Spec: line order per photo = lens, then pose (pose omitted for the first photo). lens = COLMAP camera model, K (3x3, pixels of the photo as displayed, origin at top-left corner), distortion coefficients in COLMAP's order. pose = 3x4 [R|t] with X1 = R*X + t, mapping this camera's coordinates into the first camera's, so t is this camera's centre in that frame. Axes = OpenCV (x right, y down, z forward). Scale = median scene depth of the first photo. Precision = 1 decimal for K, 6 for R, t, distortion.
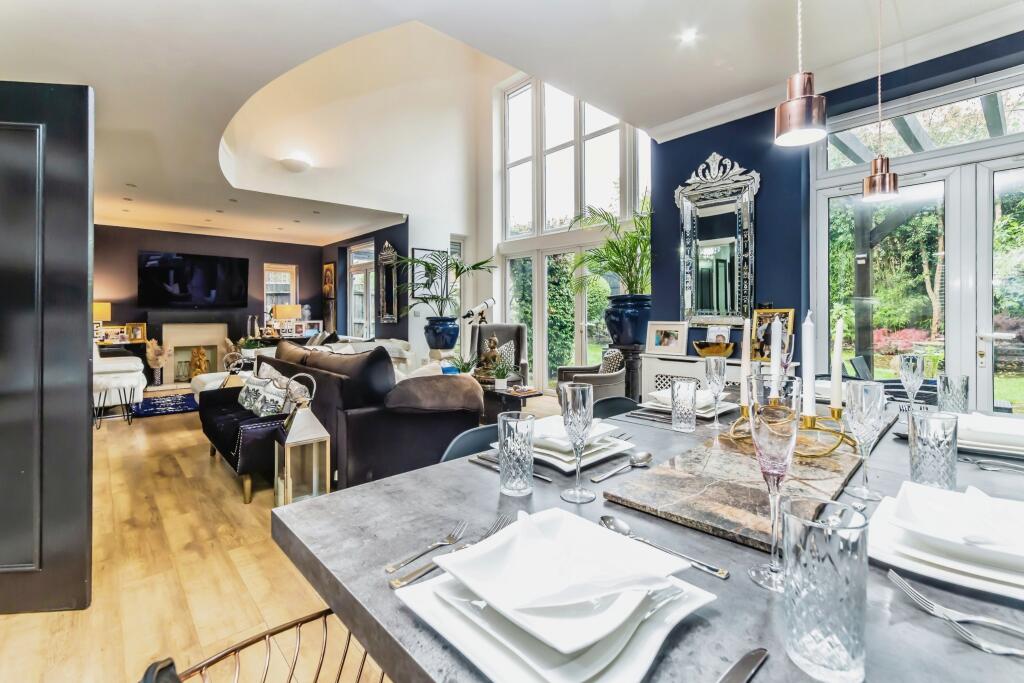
lens RADIAL K [[465.3, 0, 495.8], [0, 465.3, 311.2], [0, 0, 1]] dist [-0.004965, -0.000300]
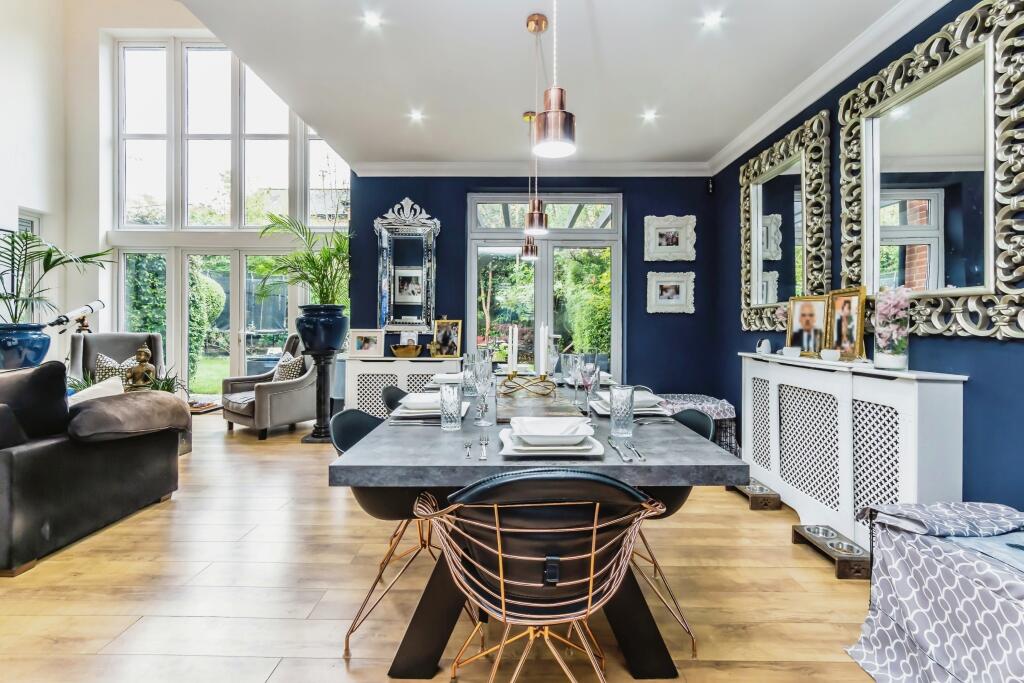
lens RADIAL K [[465.3, 0, 509.0], [0, 465.3, 326.5], [0, 0, 1]] dist [-0.004965, -0.000300]
pose [[0.667913, 0.002800, 0.744234, -0.133327], [-0.013107, 0.999882, 0.008000, 0.000506], [-0.744124, -0.015098, 0.667871, -0.033345]]
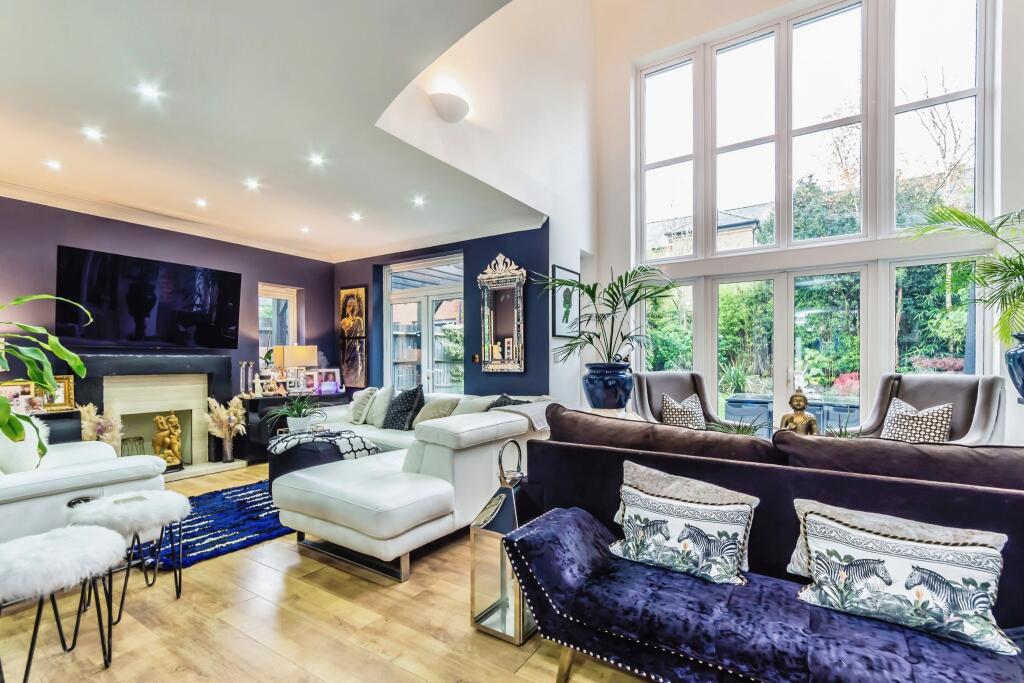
lens RADIAL K [[465.3, 0, 521.4], [0, 465.3, 362.6], [0, 0, 1]] dist [-0.004965, -0.000300]
pose [[0.963946, -0.001844, 0.266090, -0.413959], [-0.001208, 0.999935, 0.011306, 0.003411], [-0.266094, -0.011220, 0.963882, 0.342947]]
